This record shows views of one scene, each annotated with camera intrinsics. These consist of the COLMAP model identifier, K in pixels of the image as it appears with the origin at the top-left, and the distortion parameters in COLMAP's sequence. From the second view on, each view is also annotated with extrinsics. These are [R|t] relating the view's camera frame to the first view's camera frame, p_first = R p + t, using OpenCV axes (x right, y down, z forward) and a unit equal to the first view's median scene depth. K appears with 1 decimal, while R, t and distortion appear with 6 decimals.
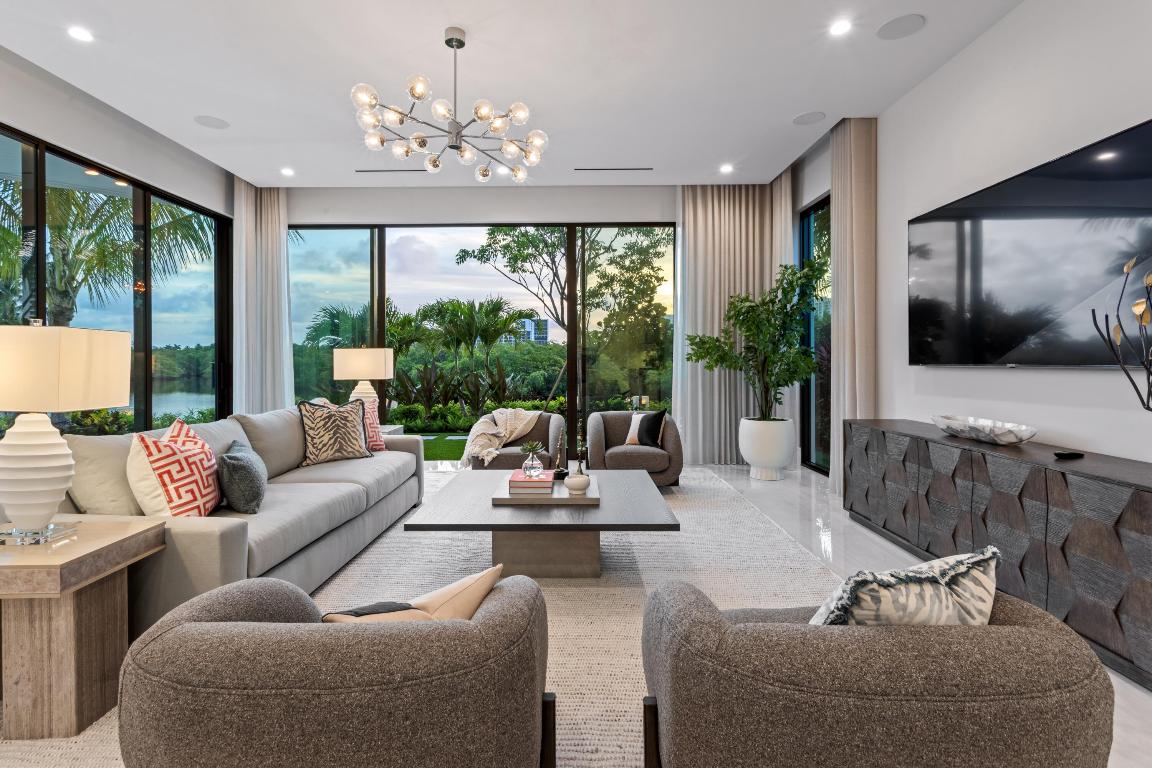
lens RADIAL K [[558.3, 0, 587.8], [0, 558.3, 364.1], [0, 0, 1]] dist [-0.000949, 0.001710]
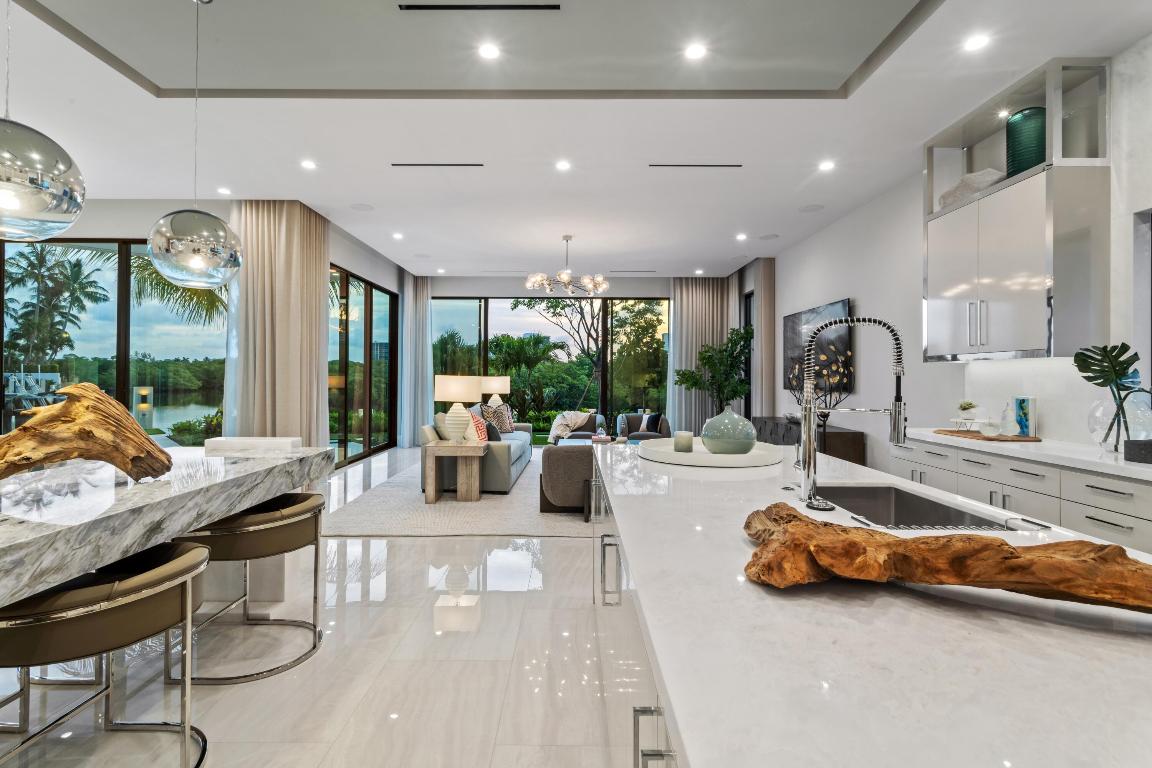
lens RADIAL K [[558.3, 0, 572.5], [0, 558.3, 379.1], [0, 0, 1]] dist [-0.000949, 0.001710]
pose [[0.999585, 0.010260, -0.026918, -0.077607], [-0.010340, 0.999943, -0.002842, -0.012301], [0.026888, 0.003120, 0.999634, -0.620039]]
